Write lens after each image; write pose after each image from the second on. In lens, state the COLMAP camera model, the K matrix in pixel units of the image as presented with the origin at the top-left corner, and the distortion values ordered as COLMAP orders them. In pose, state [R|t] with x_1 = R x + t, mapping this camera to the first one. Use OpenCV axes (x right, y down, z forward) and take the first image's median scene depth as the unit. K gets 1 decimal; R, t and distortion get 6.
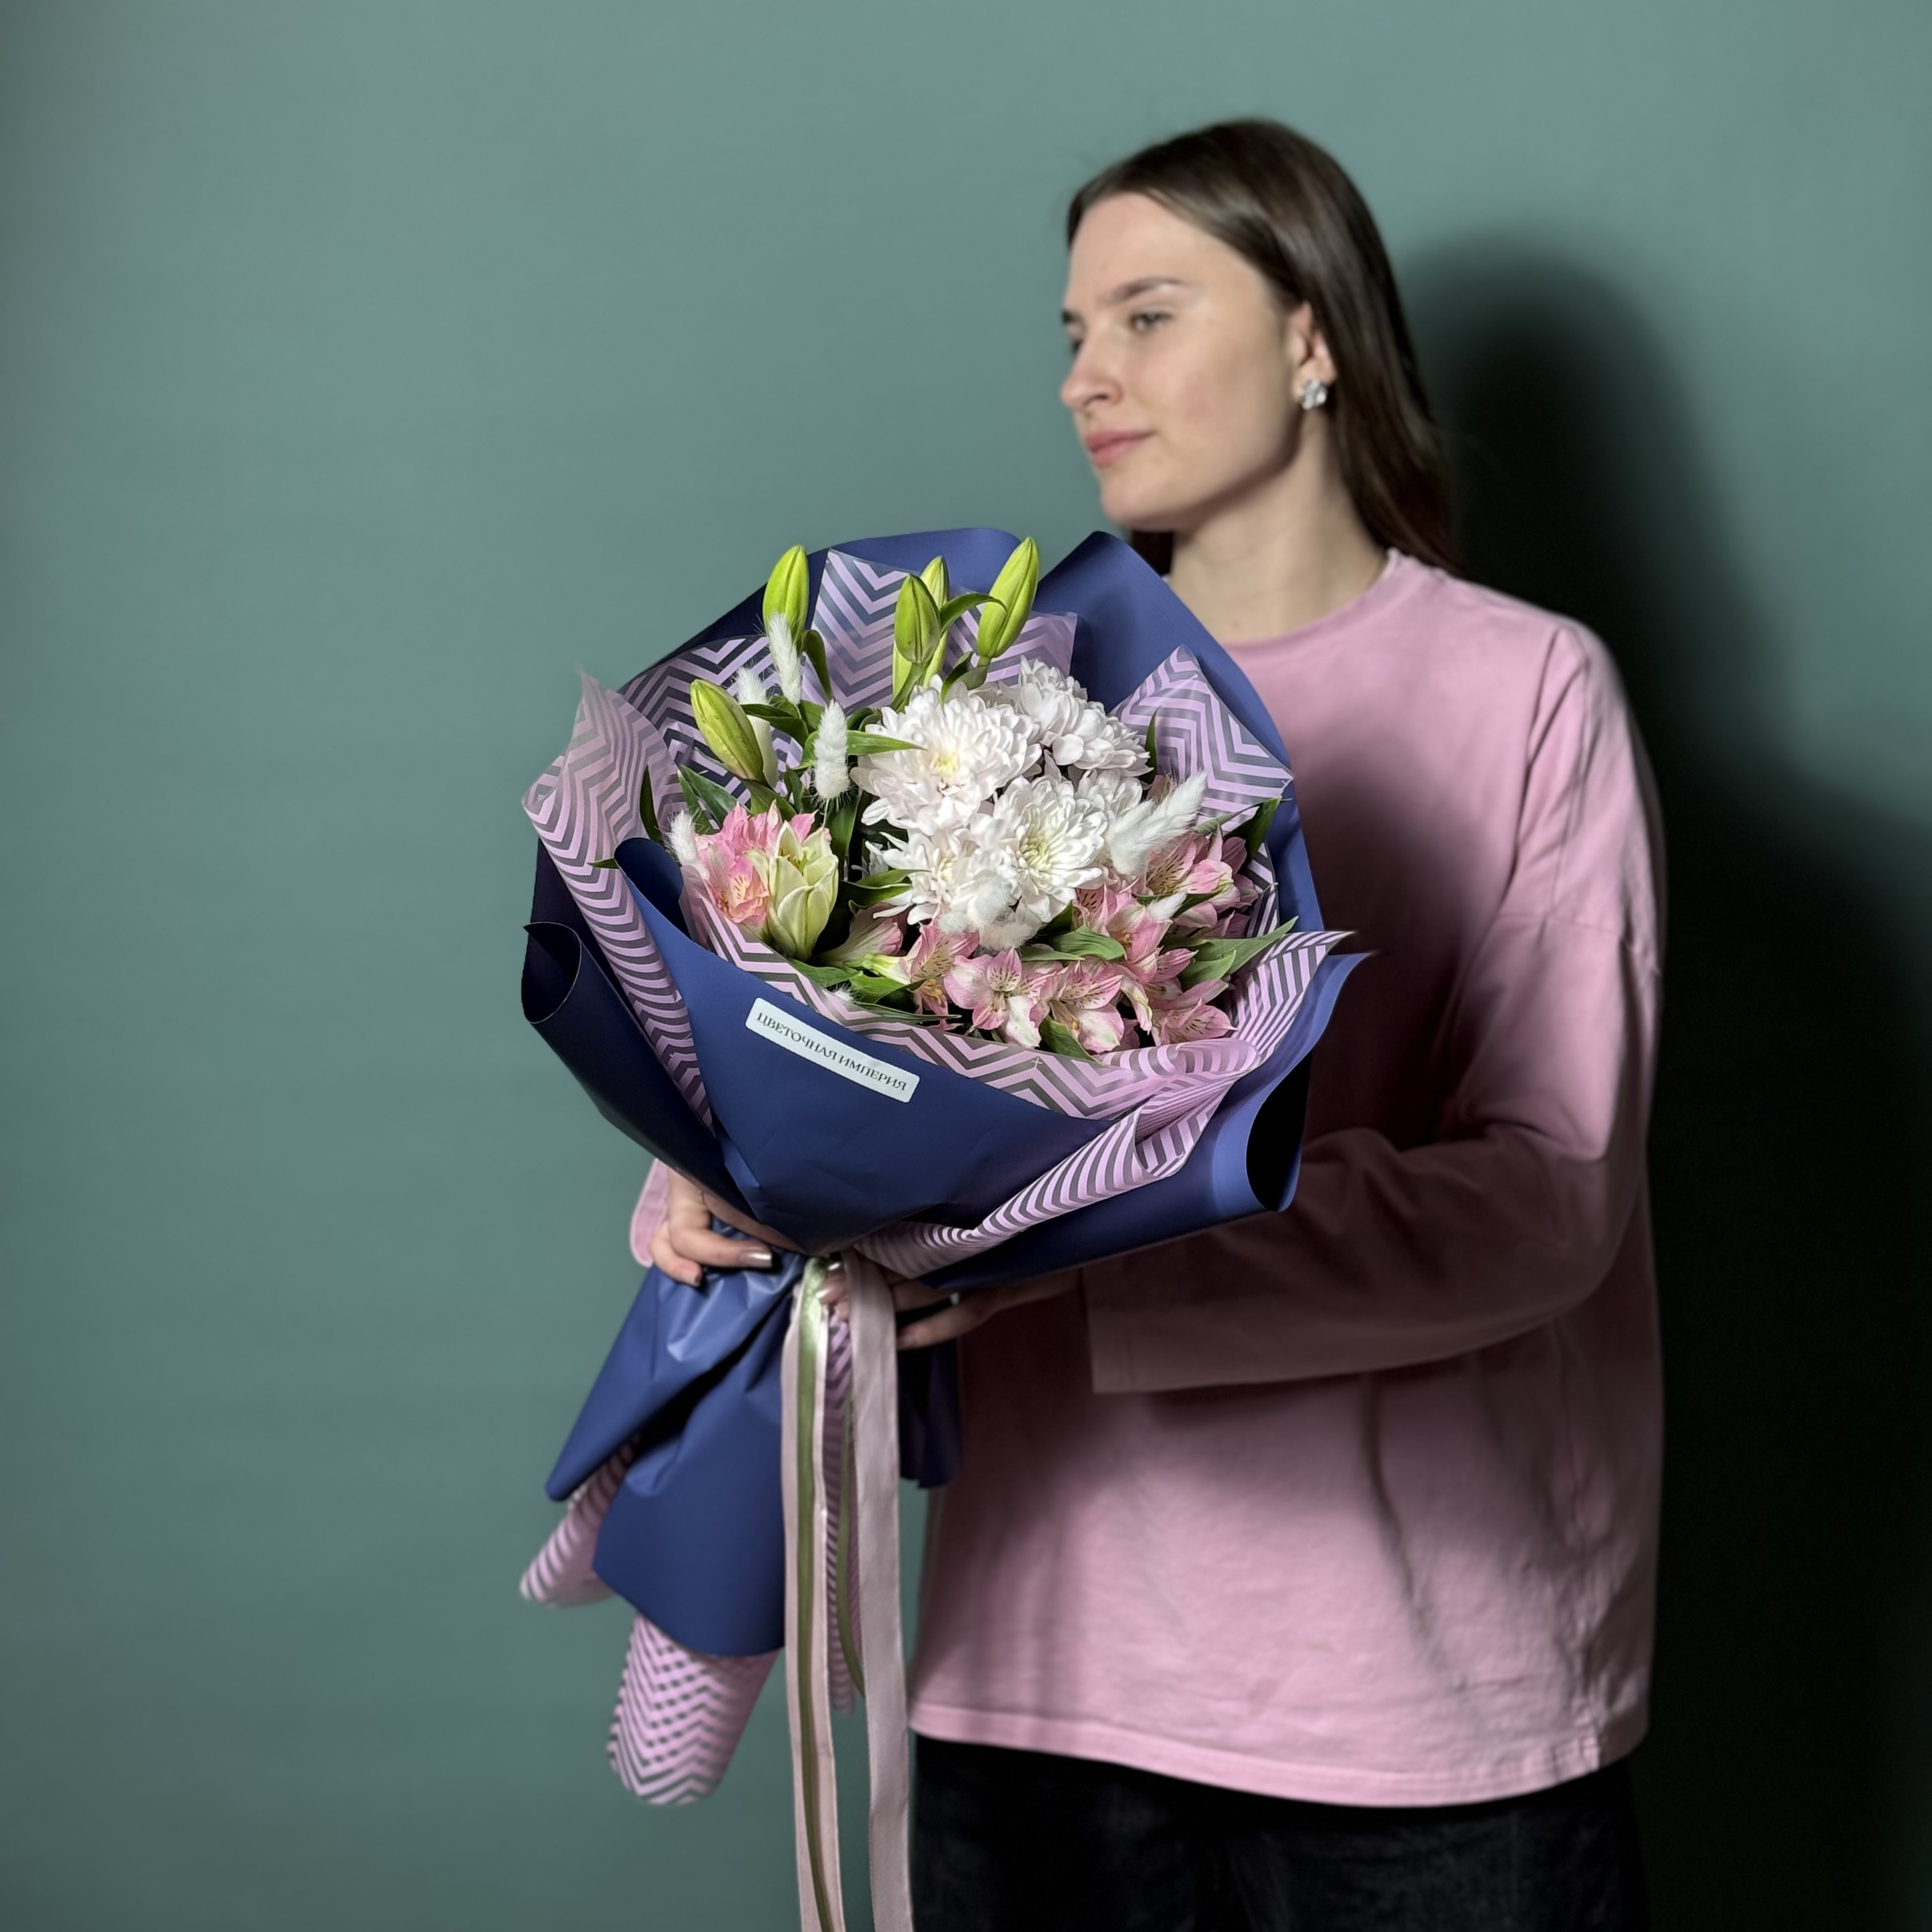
lens RADIAL K [[3733.3, 0, 954.8], [0, 3733.3, 961.6], [0, 0, 1]] dist [0.129741, 0.000000]
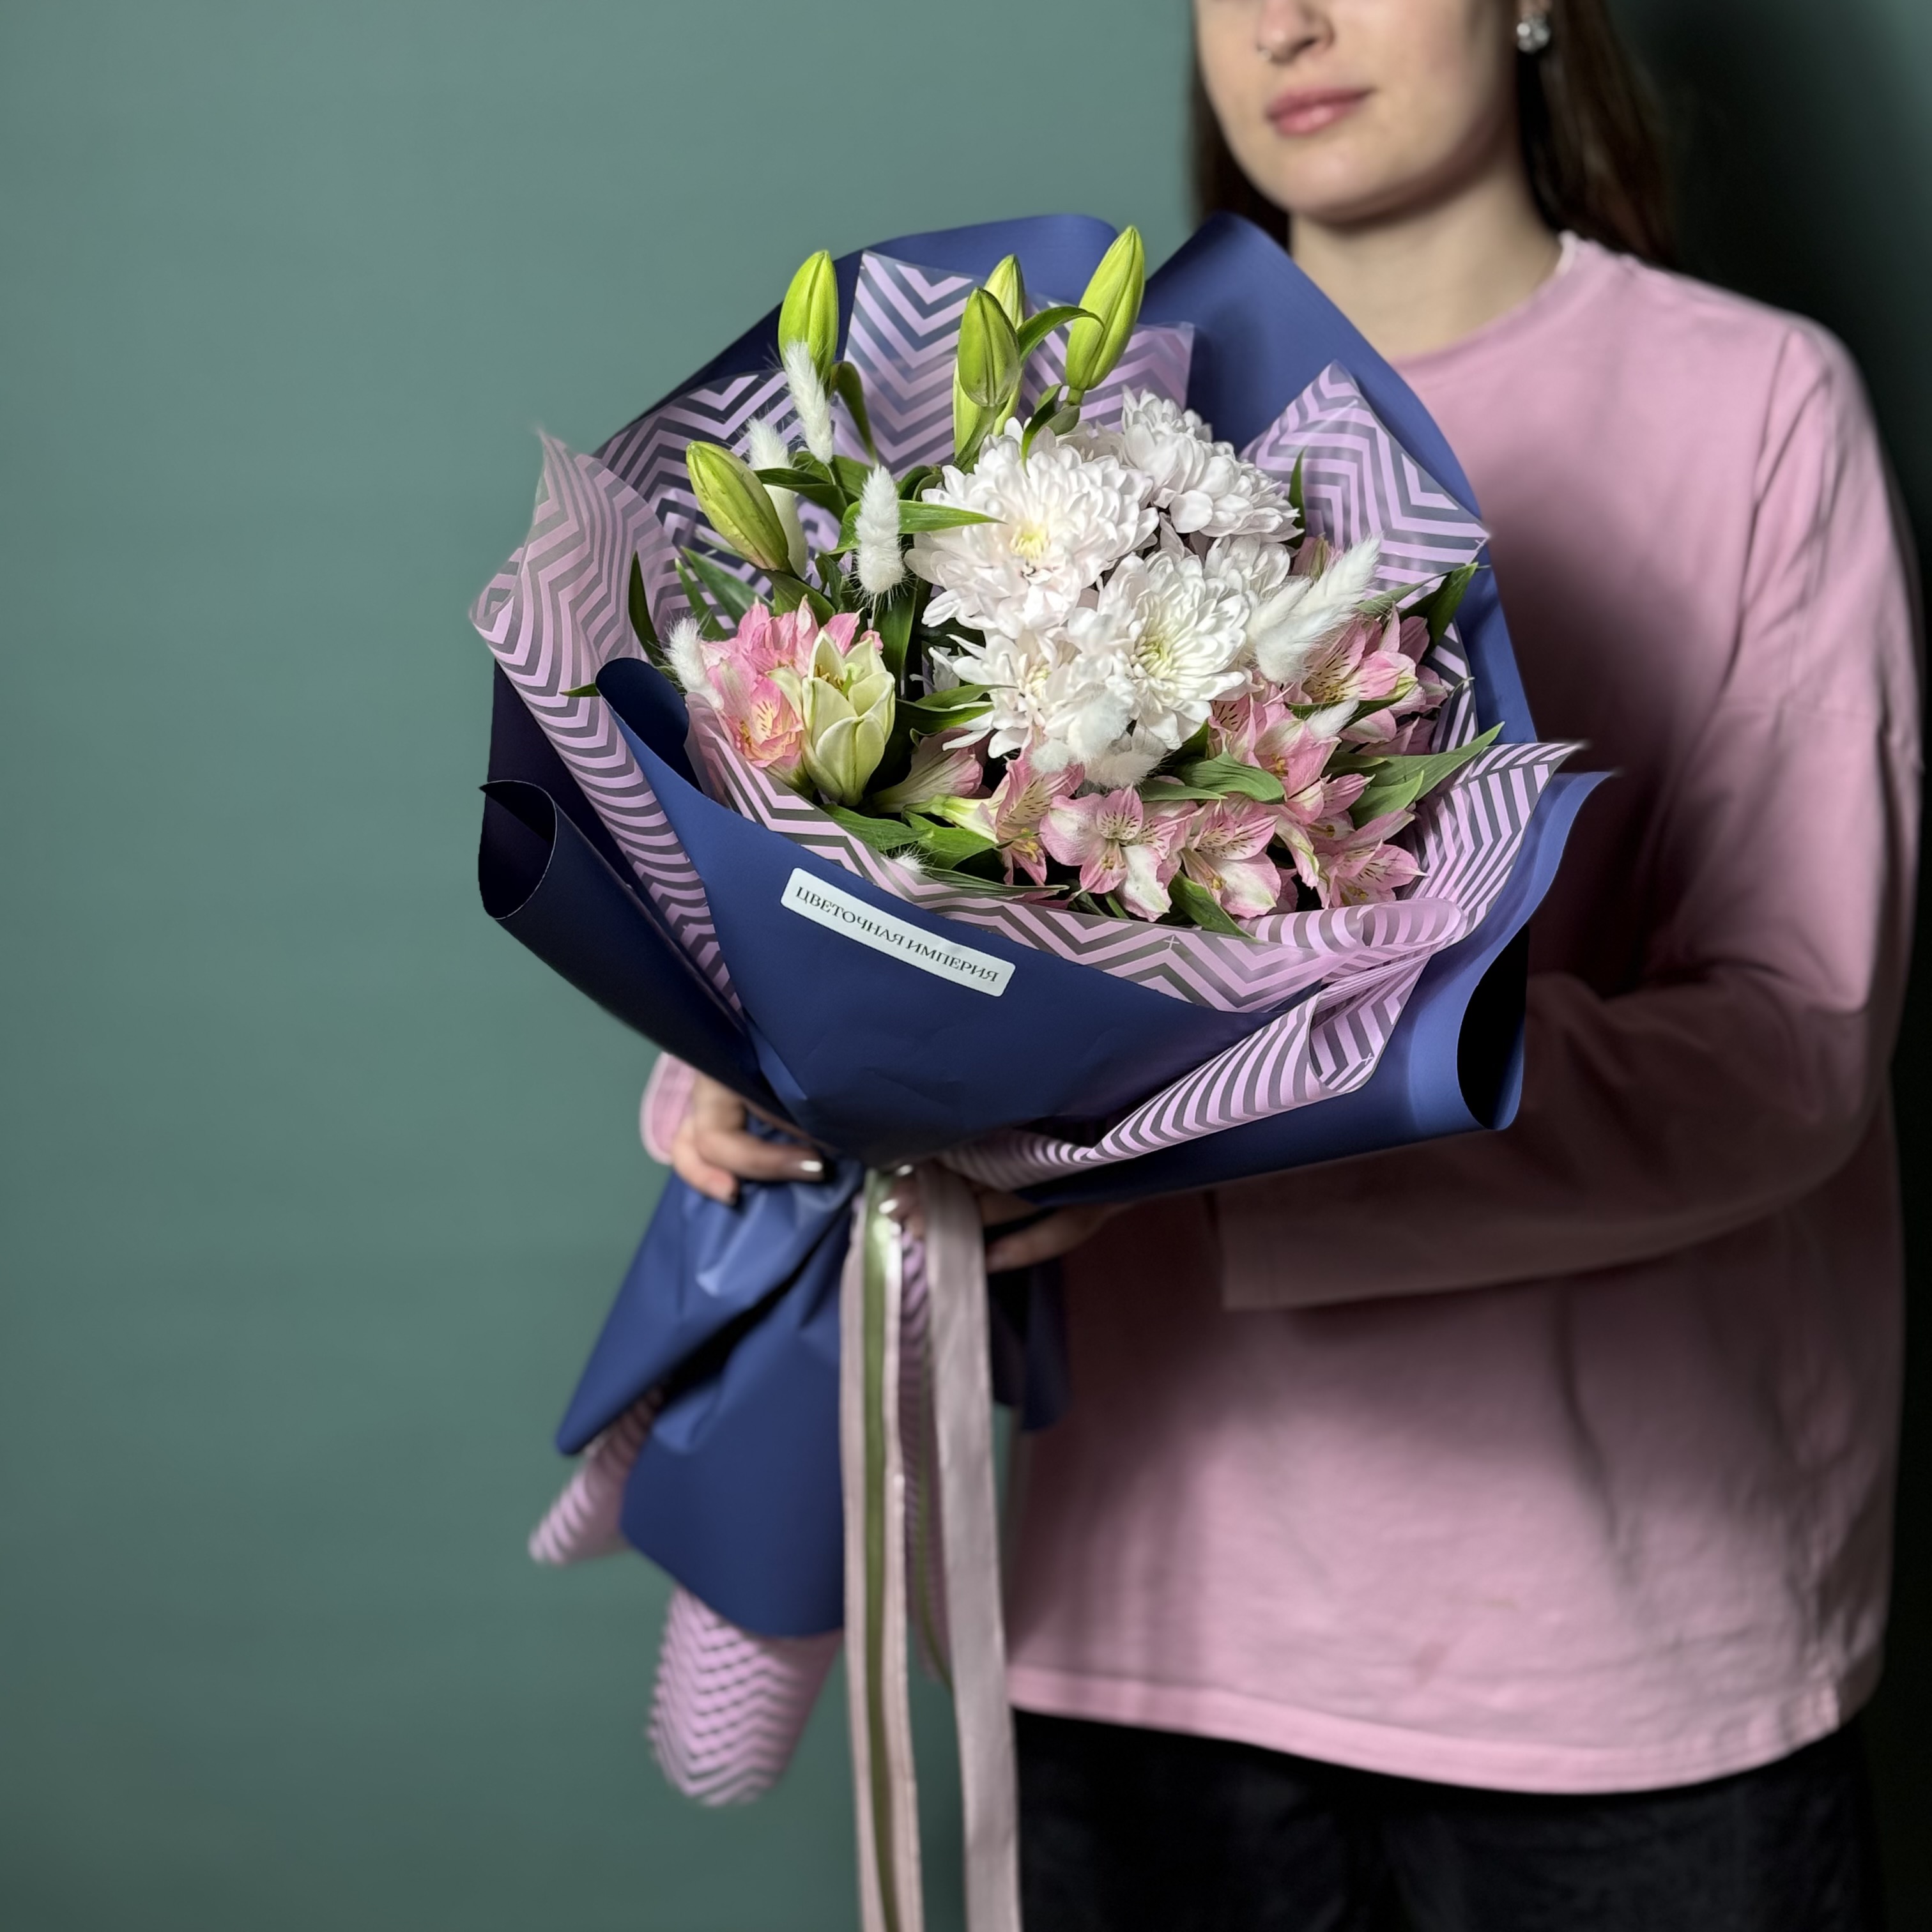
lens RADIAL K [[3733.3, 0, 948.2], [0, 3733.3, 971.1], [0, 0, 1]] dist [0.129741, 0.000000]
pose [[0.999250, -0.036614, -0.012574, -0.012682], [0.037616, 0.995065, 0.091814, -0.035803], [0.009150, -0.092219, 0.995697, 0.240521]]
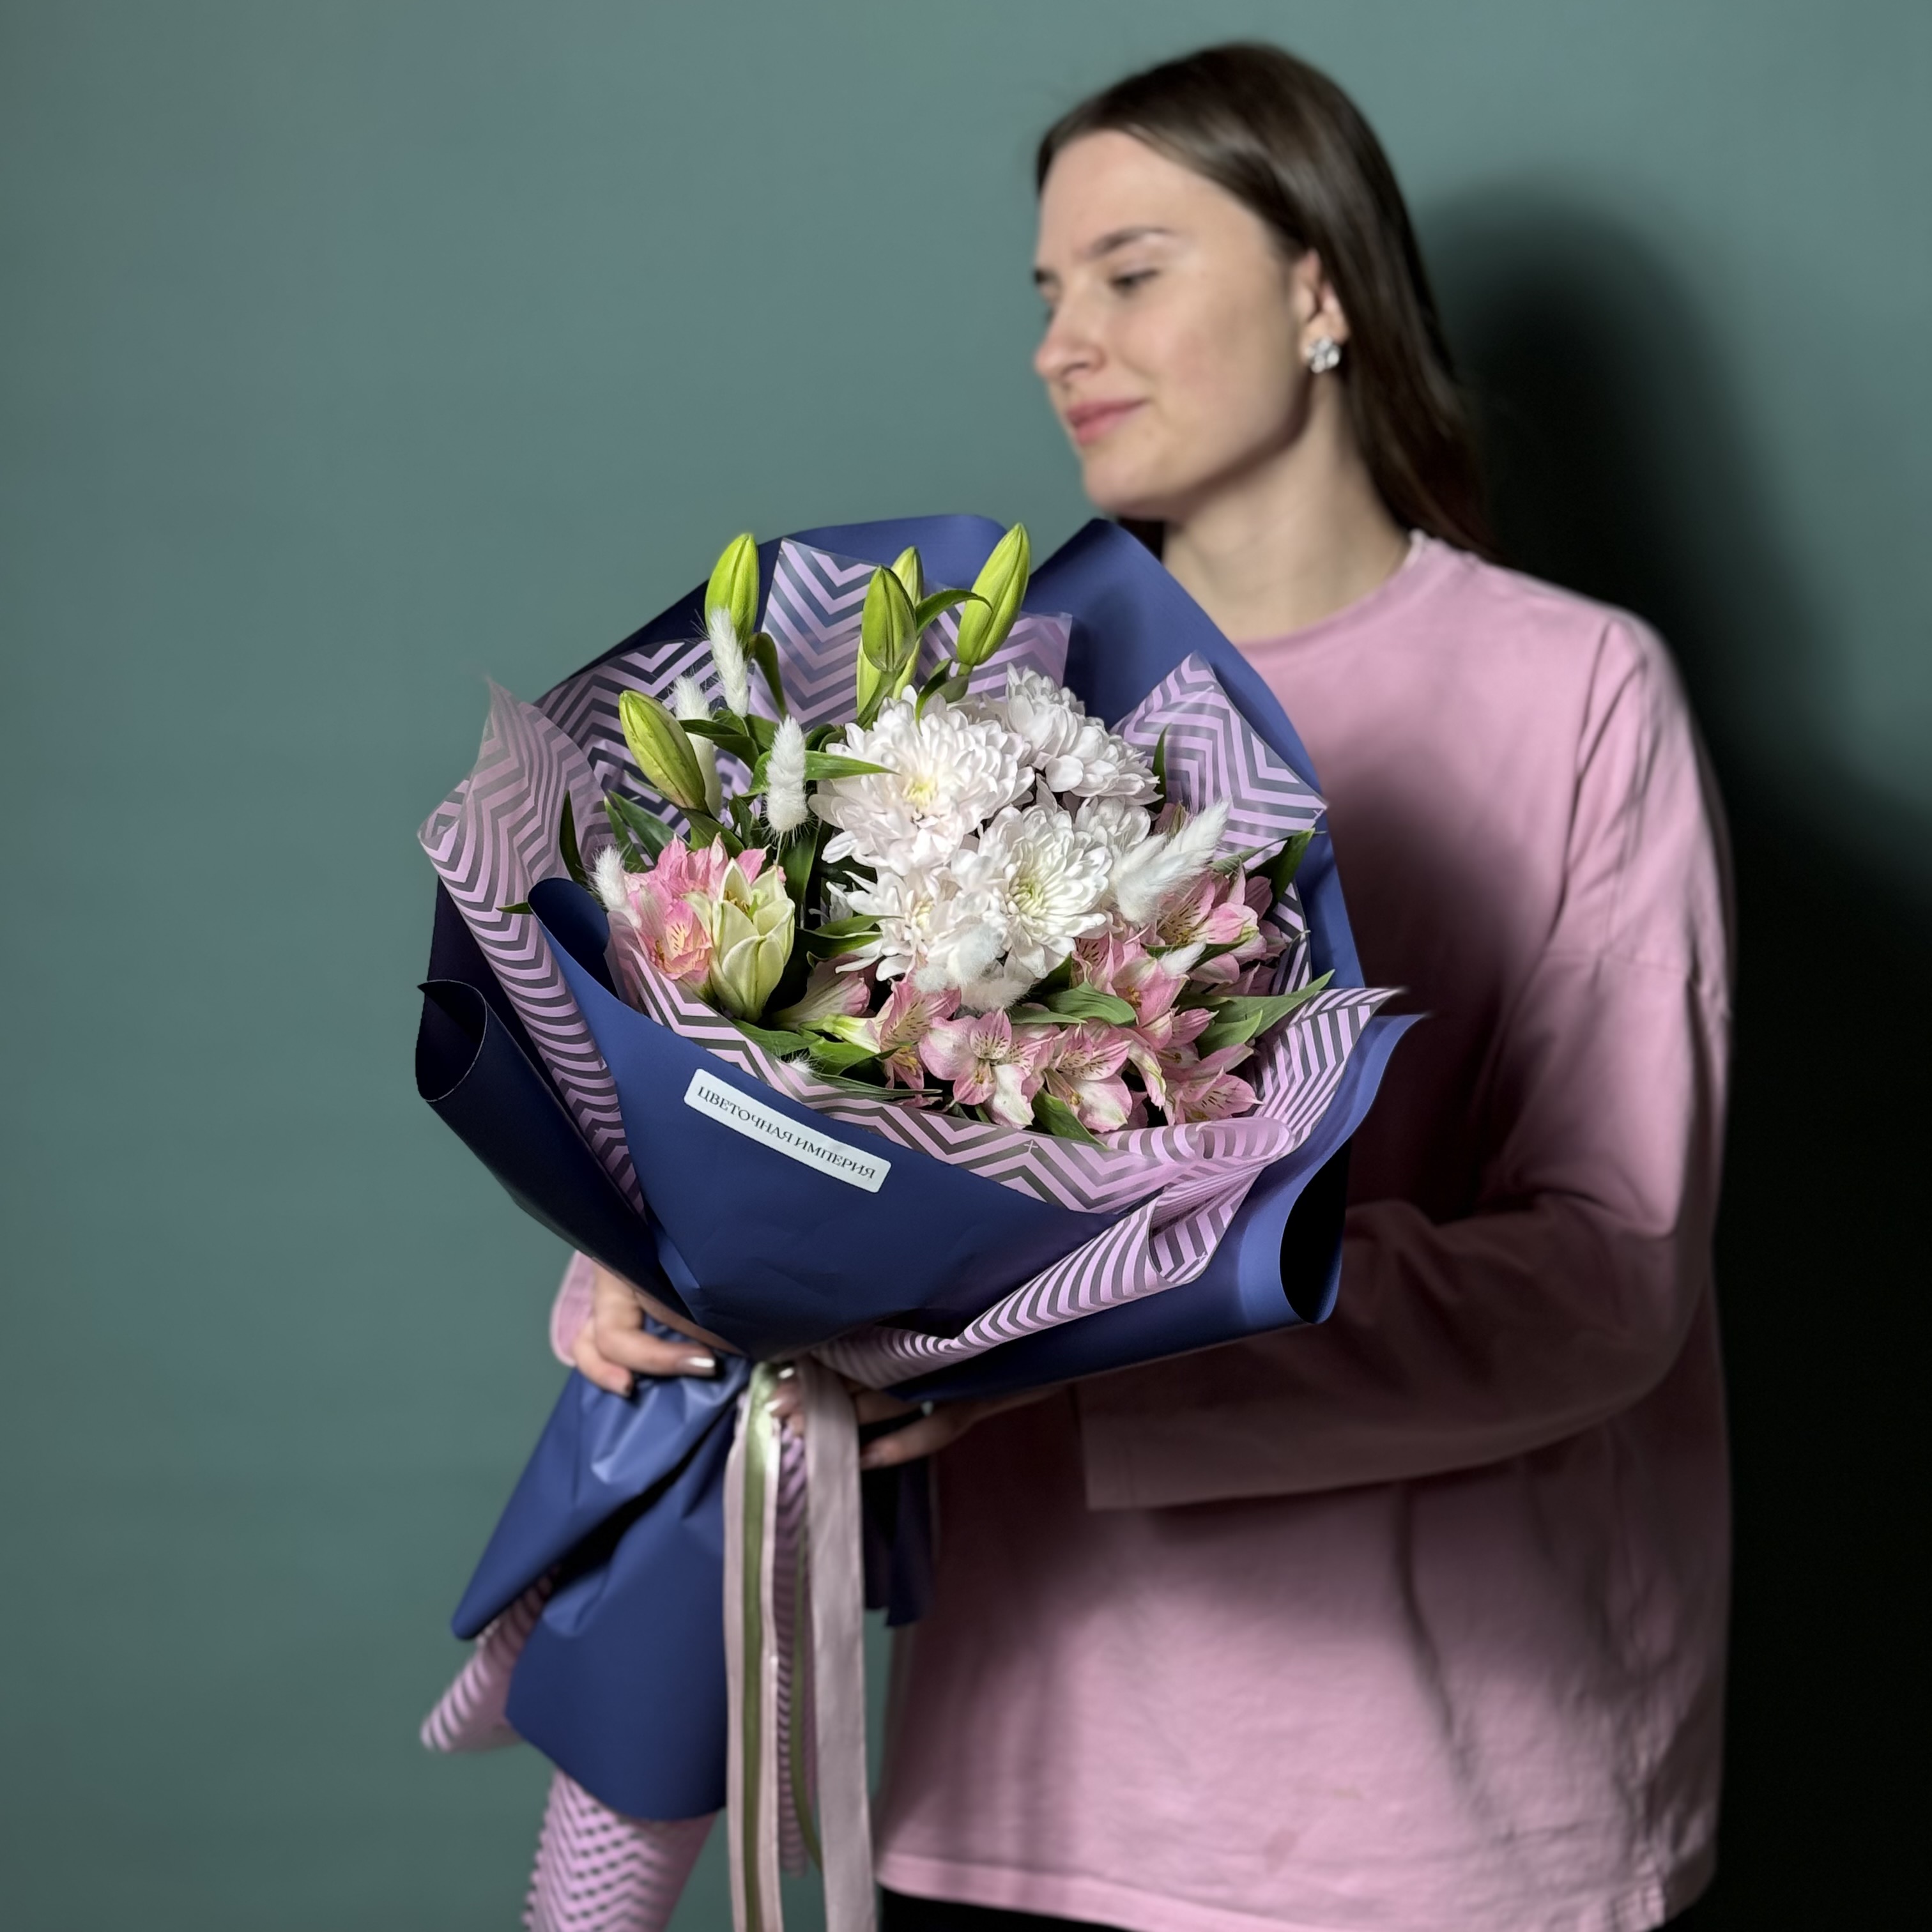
lens RADIAL K [[3733.3, 0, 995.6], [0, 3733.3, 951.2], [0, 0, 1]] dist [0.129741, 0.000000]
pose [[0.999613, 0.000729, 0.027794, -0.008993], [-0.000560, 0.999981, -0.006090, -0.011163], [-0.027798, 0.006072, 0.999595, 0.150639]]
